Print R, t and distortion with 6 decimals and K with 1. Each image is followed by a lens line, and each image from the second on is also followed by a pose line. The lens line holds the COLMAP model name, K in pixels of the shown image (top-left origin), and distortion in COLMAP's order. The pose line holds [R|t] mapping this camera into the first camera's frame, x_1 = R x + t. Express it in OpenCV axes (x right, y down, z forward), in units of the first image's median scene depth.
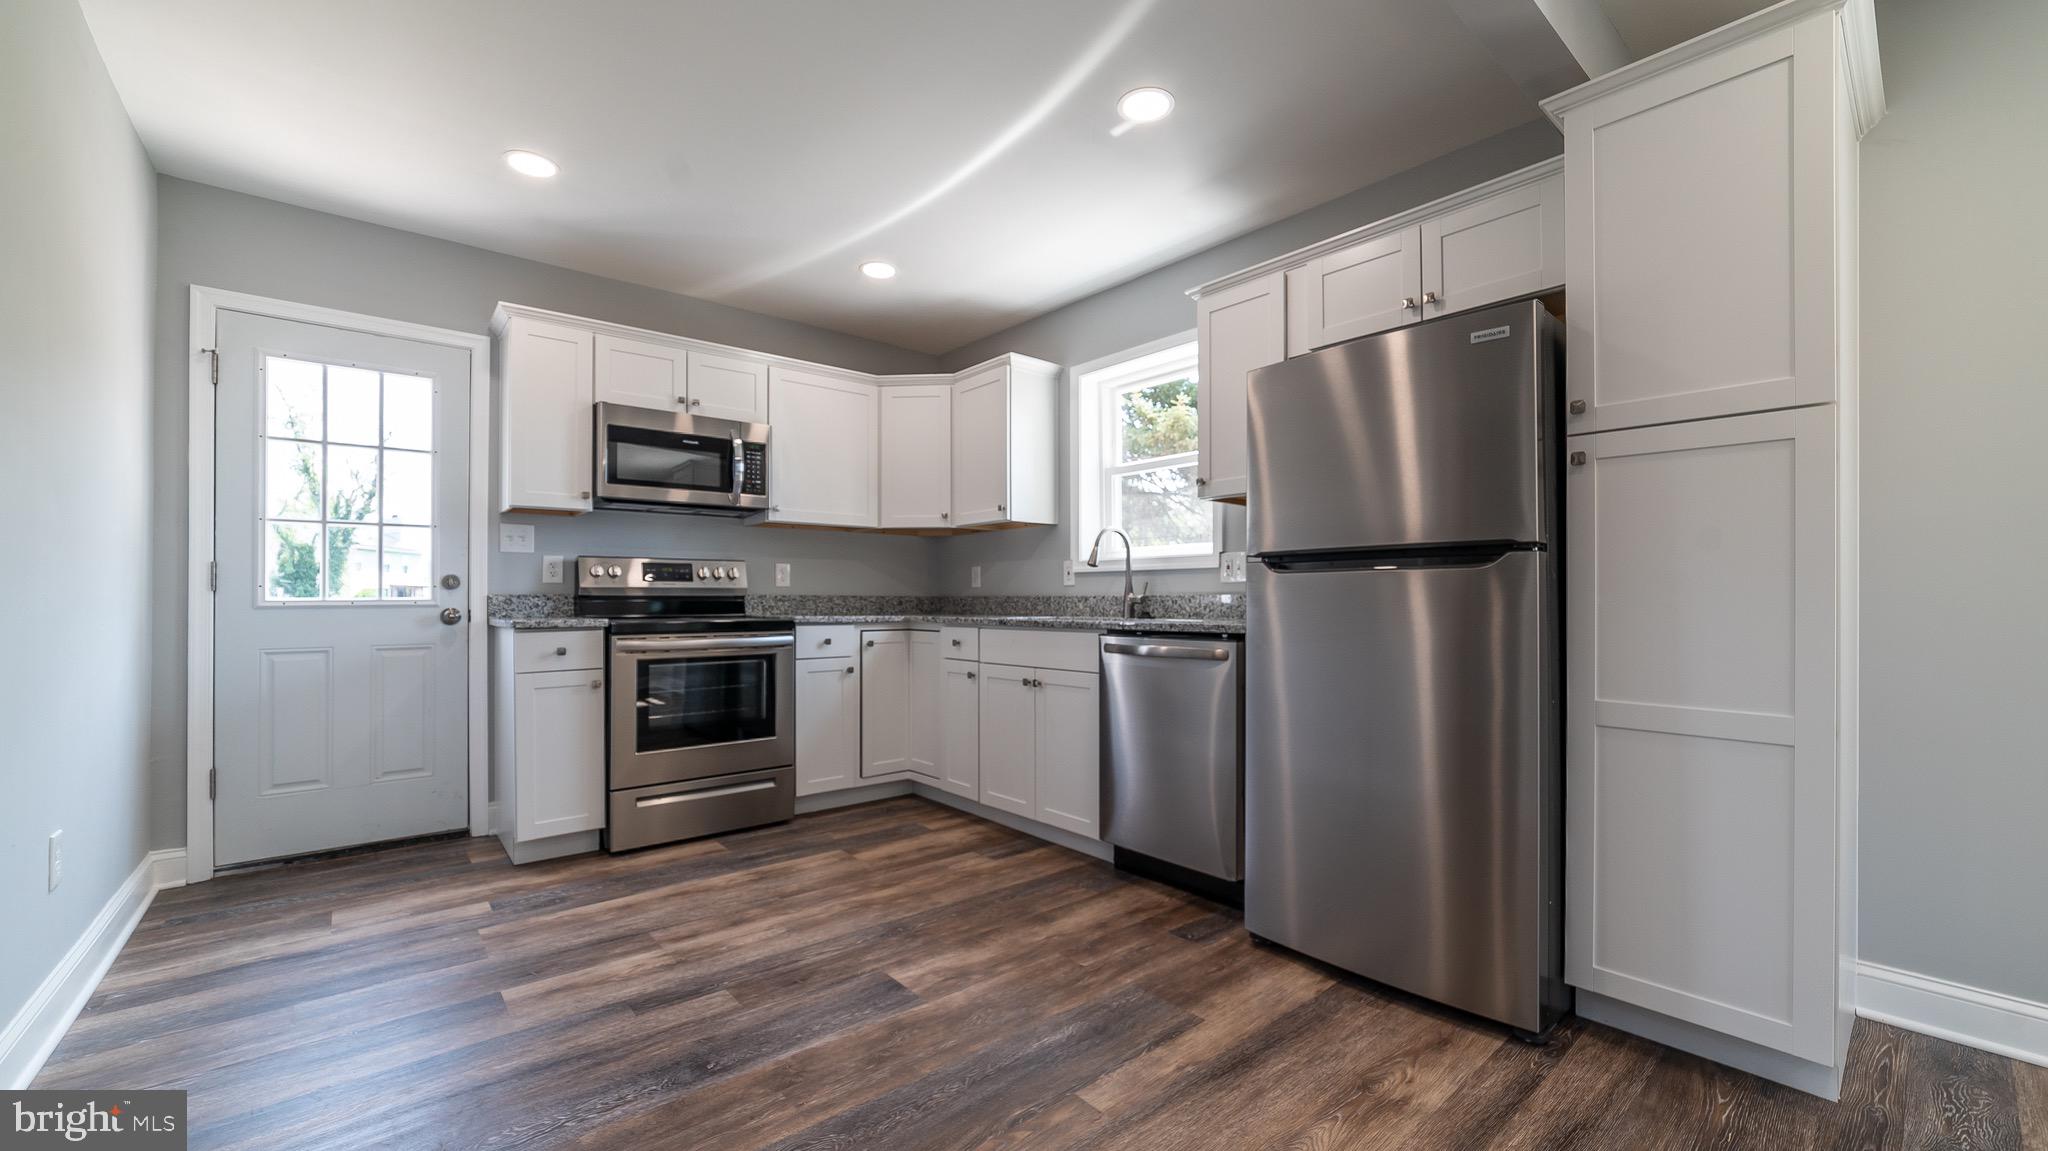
lens RADIAL K [[813.7, 0, 1022.4], [0, 813.7, 585.1], [0, 0, 1]] dist [-0.015787, 0.005371]
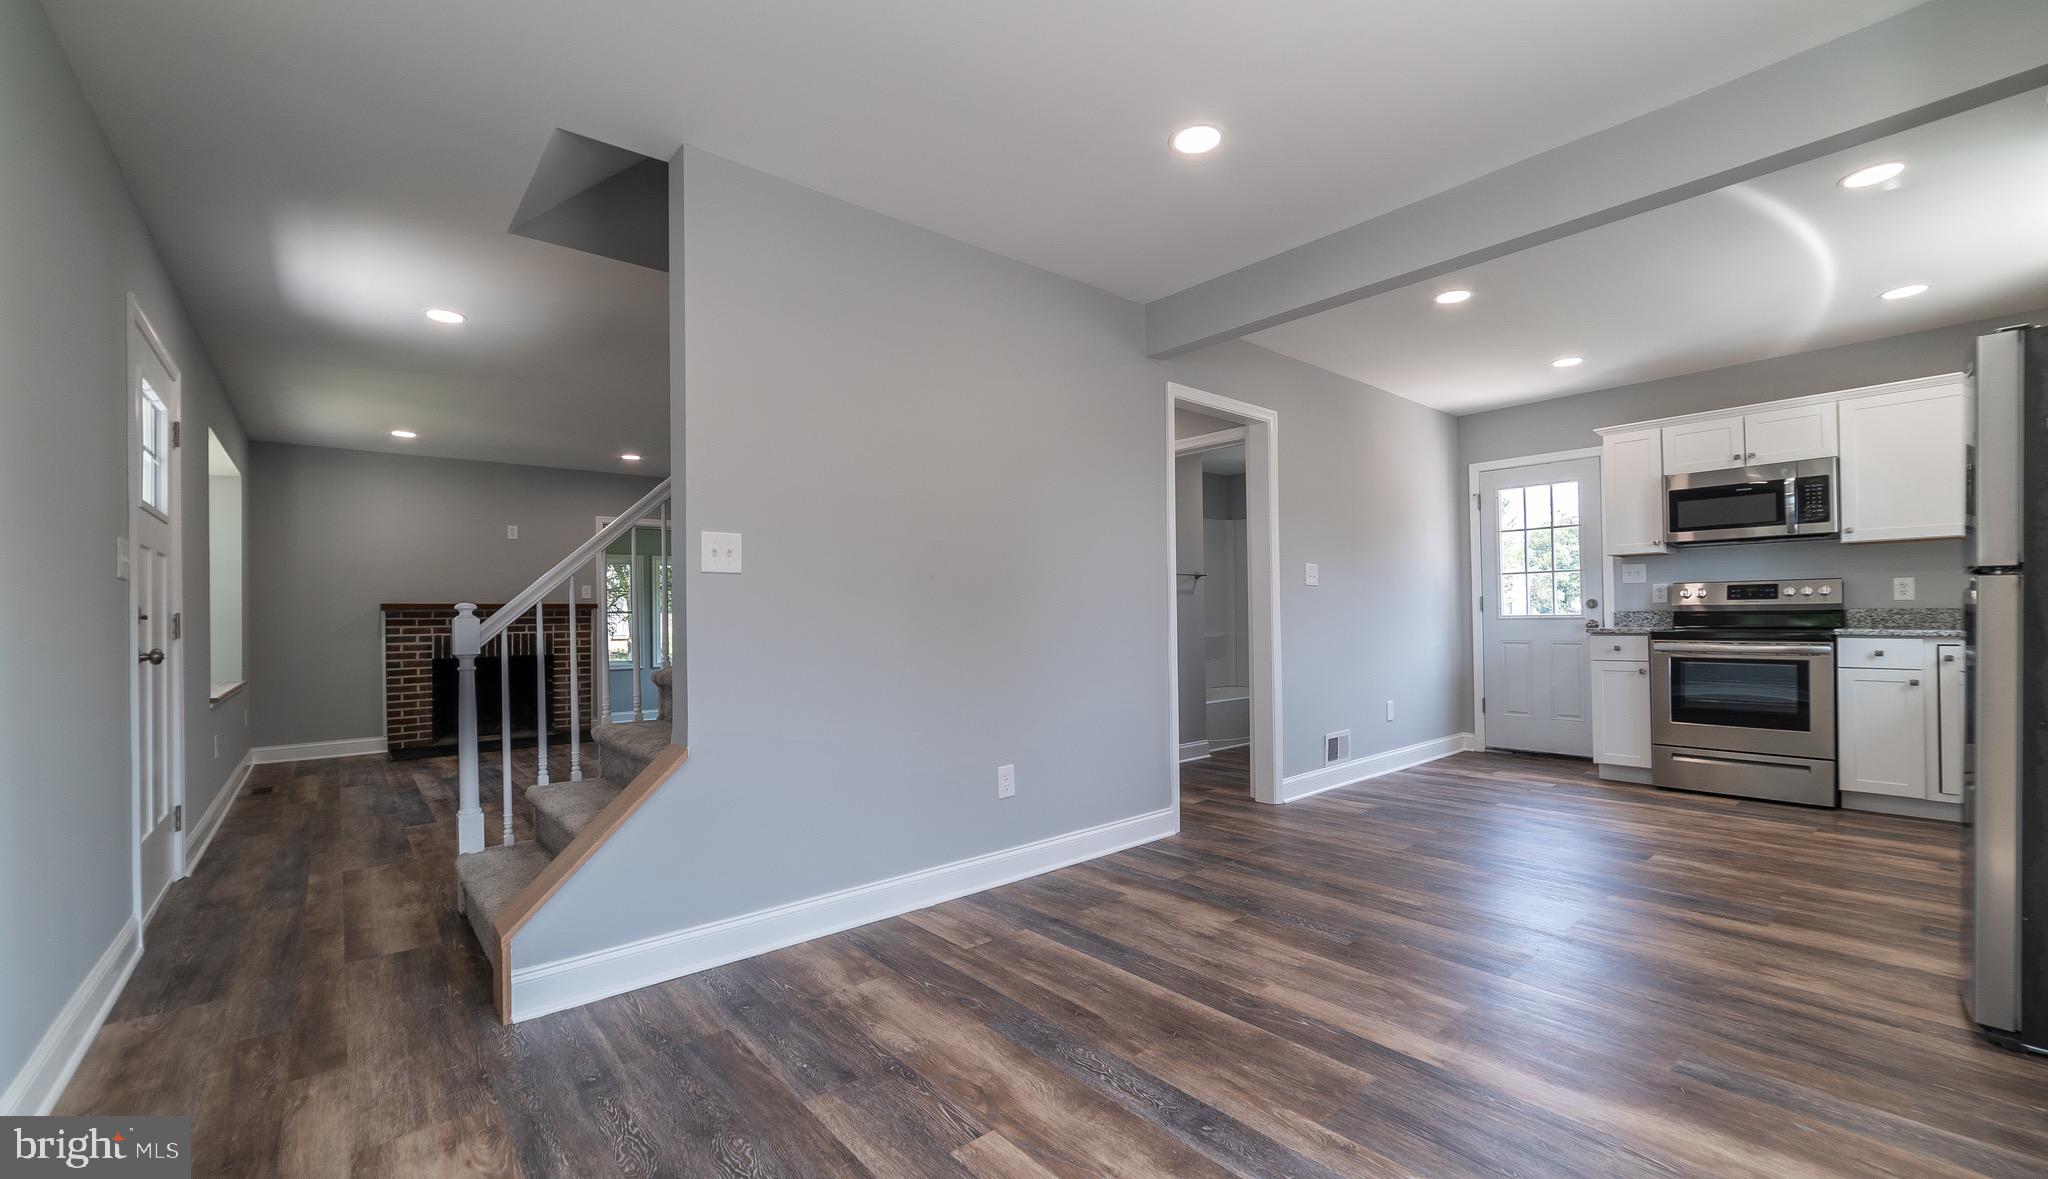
lens RADIAL K [[822.3, 0, 1032.9], [0, 822.3, 609.3], [0, 0, 1]] dist [-0.009266, 0.000831]
pose [[0.012977, -0.005042, -0.999903, 0.953879], [0.030450, 0.999526, -0.004645, -0.019935], [0.999452, -0.030387, 0.013124, -0.148470]]
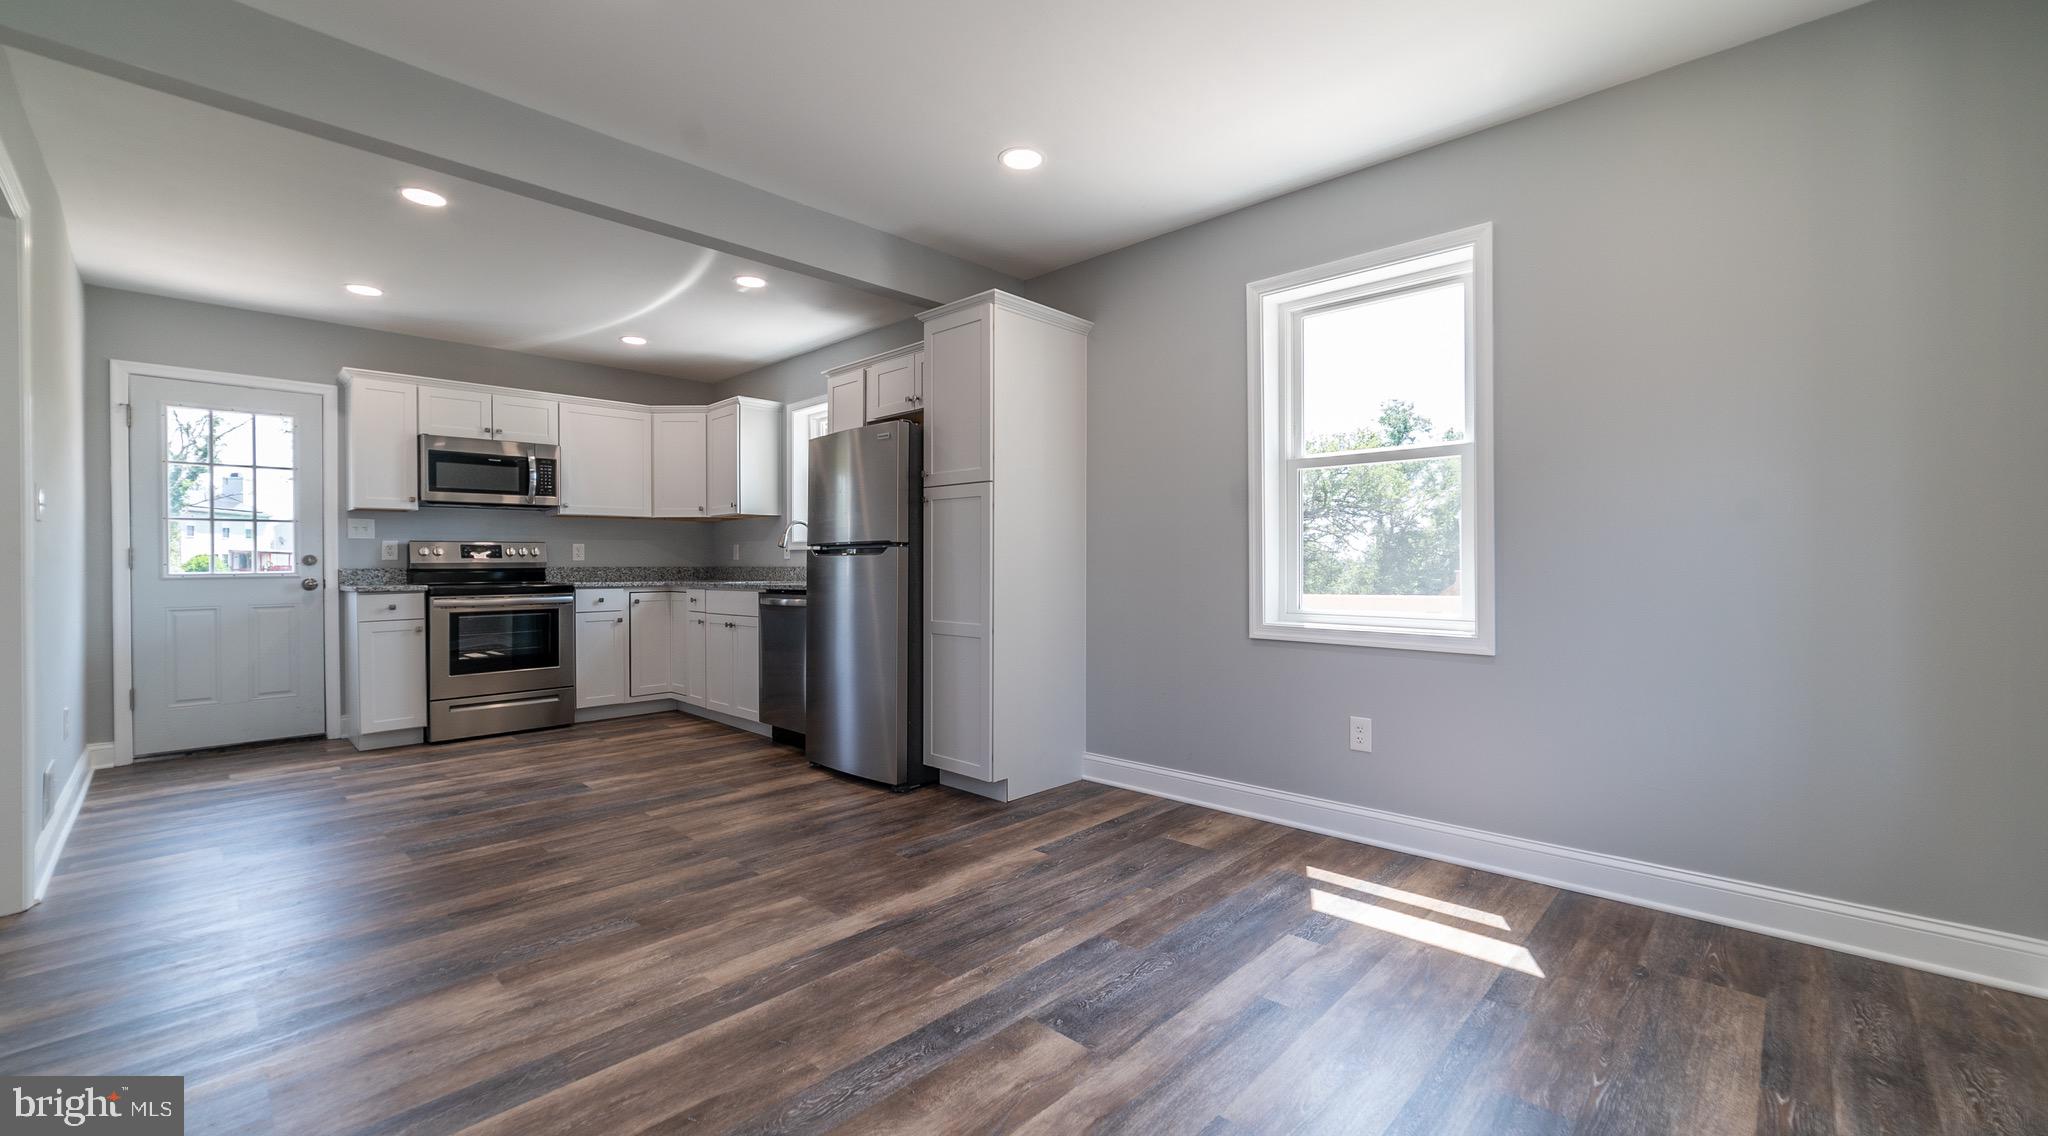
lens RADIAL K [[824.3, 0, 1053.2], [0, 824.3, 560.6], [0, 0, 1]] dist [-0.020124, 0.006981]
pose [[0.992123, -0.004272, 0.125198, 0.426126], [0.002651, 0.999910, 0.013117, -0.019051], [-0.125243, -0.012682, 0.992045, -0.606397]]
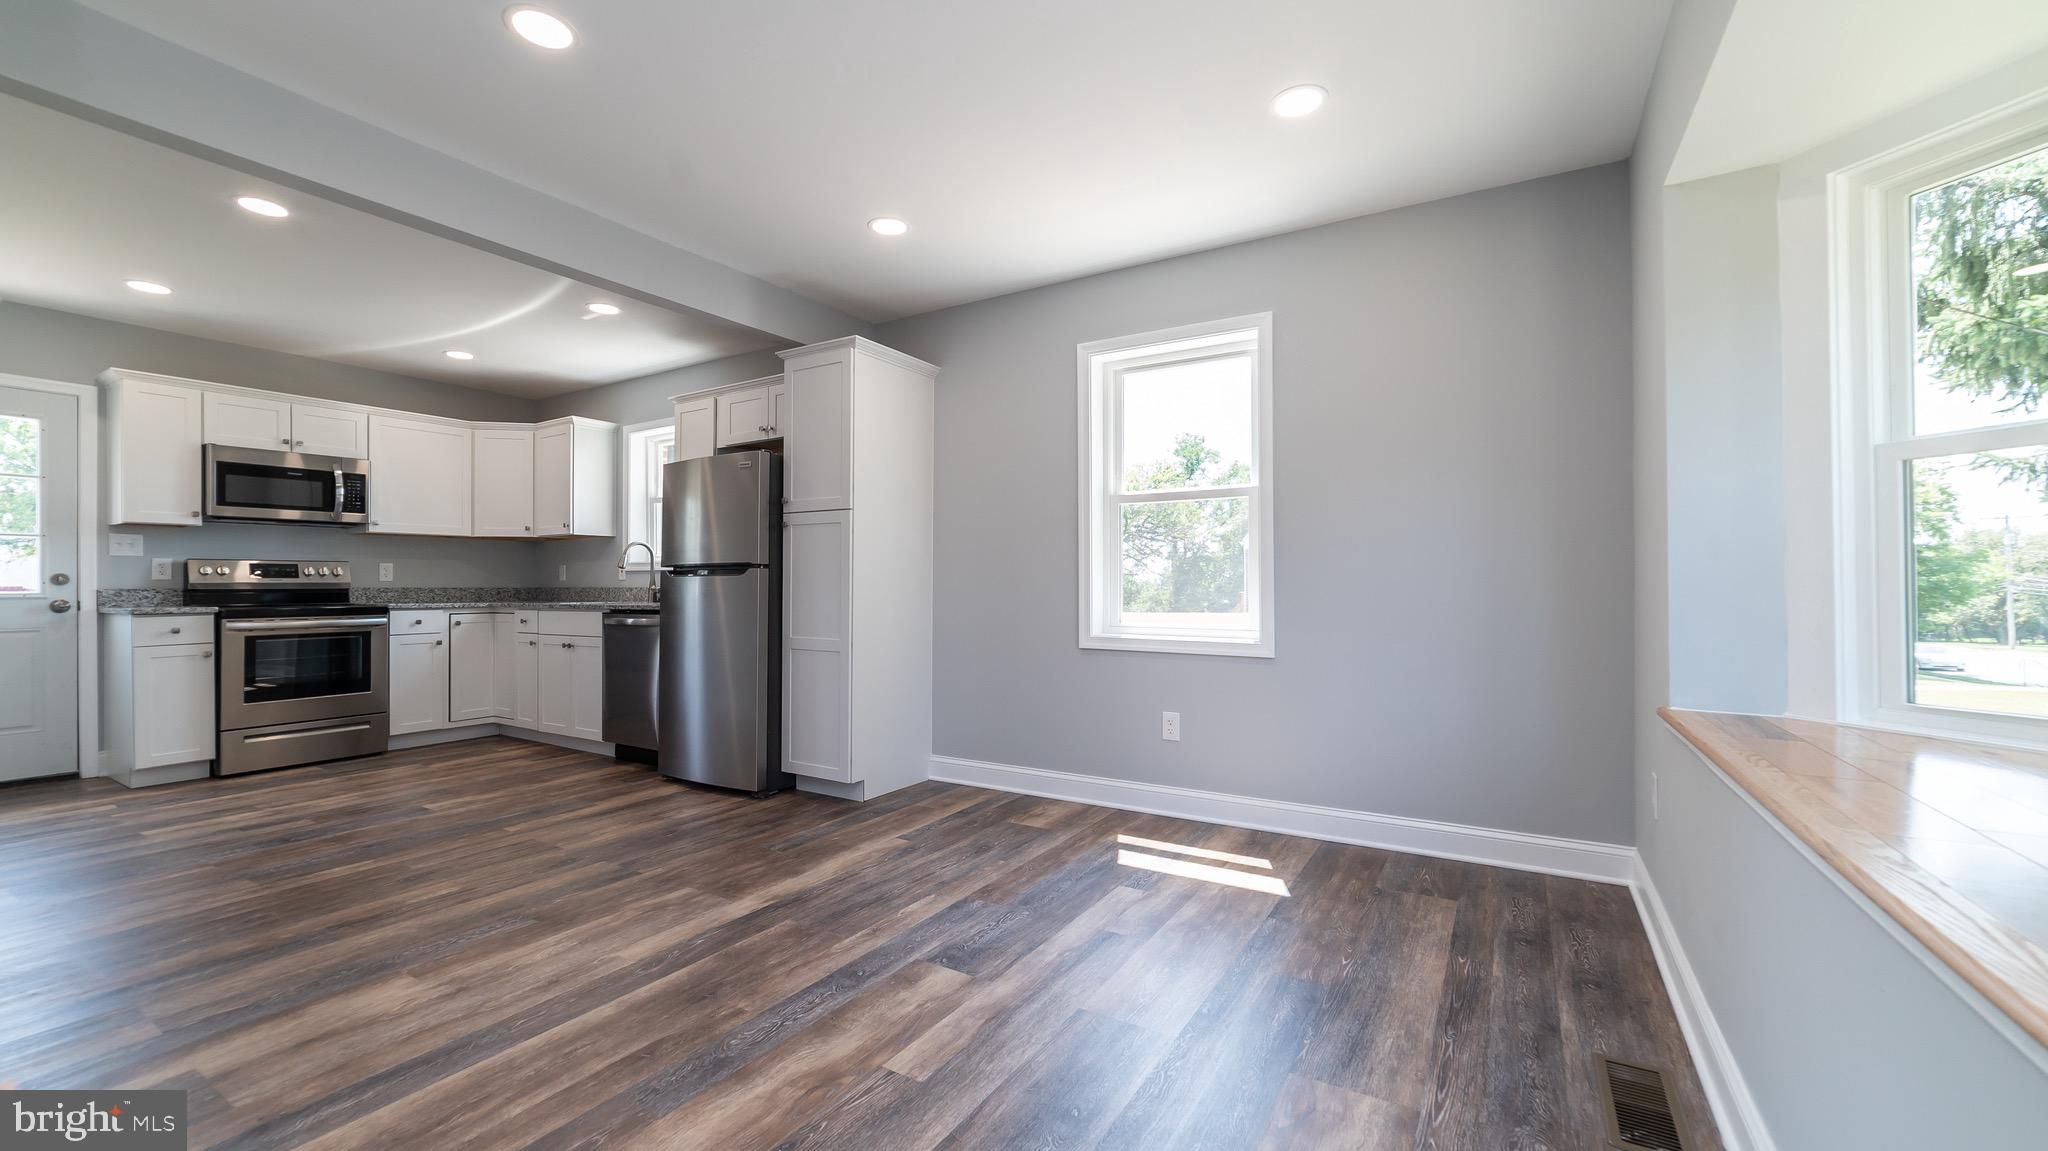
lens RADIAL K [[813.7, 0, 1026.1], [0, 813.7, 576.5], [0, 0, 1]] dist [-0.015787, 0.005371]
pose [[0.947950, -0.000499, 0.318418, 0.346467], [-0.001500, 0.999981, 0.006034, -0.019289], [-0.318415, -0.006197, 0.947931, -0.716502]]
